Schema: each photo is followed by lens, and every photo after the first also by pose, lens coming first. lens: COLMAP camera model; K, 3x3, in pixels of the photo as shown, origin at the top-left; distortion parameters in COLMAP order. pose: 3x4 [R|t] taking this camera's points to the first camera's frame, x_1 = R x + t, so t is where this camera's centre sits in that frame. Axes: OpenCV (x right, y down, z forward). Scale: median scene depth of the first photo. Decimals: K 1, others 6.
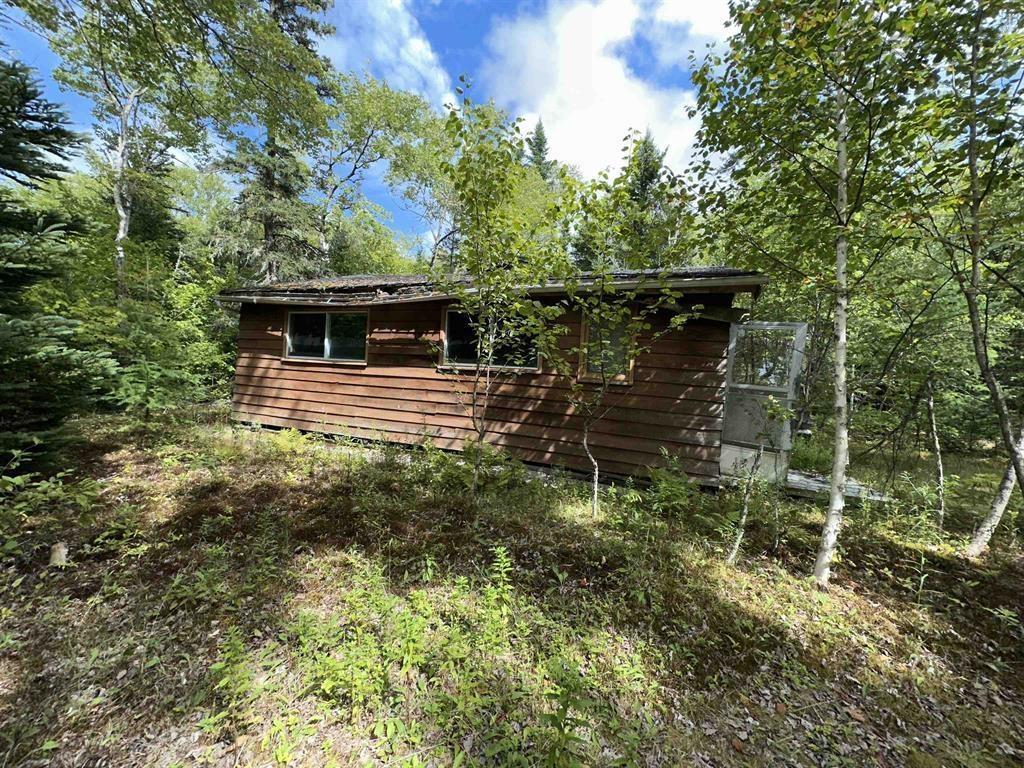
lens RADIAL K [[408.4, 0, 513.8], [0, 408.4, 386.4], [0, 0, 1]] dist [0.000204, 0.000261]
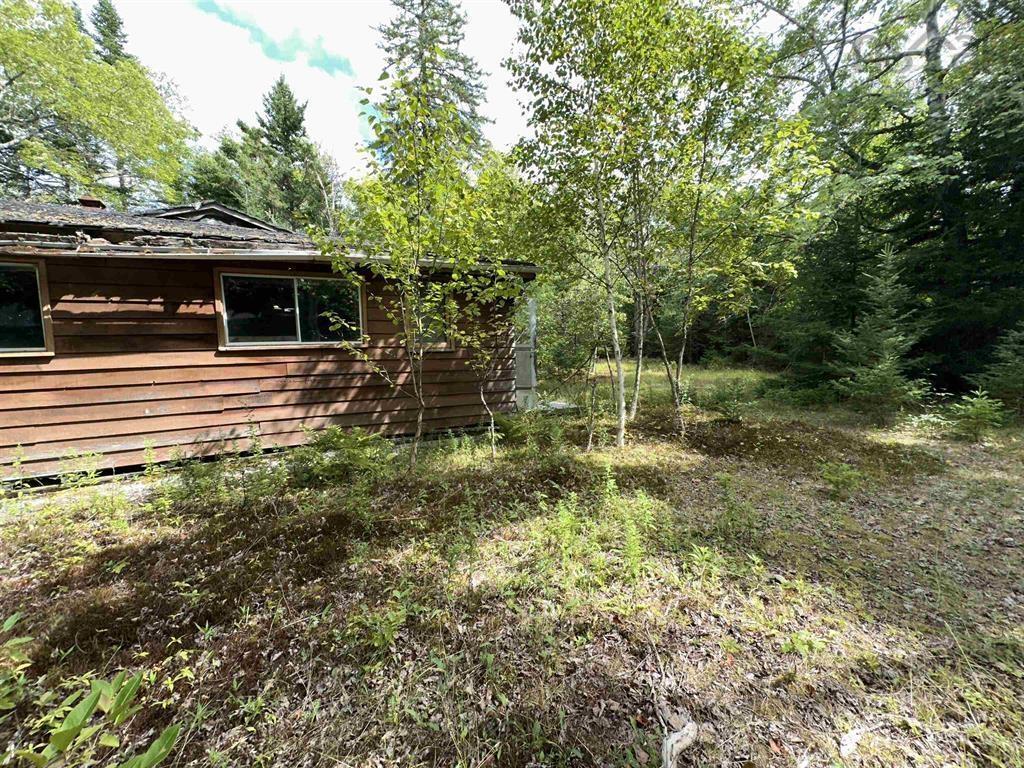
lens RADIAL K [[408.4, 0, 516.6], [0, 408.4, 380.2], [0, 0, 1]] dist [0.000204, 0.000261]
pose [[0.631208, -0.136427, 0.763521, -0.422299], [0.083813, 0.990642, 0.107721, -0.025474], [-0.771072, -0.004001, 0.636735, 0.092486]]
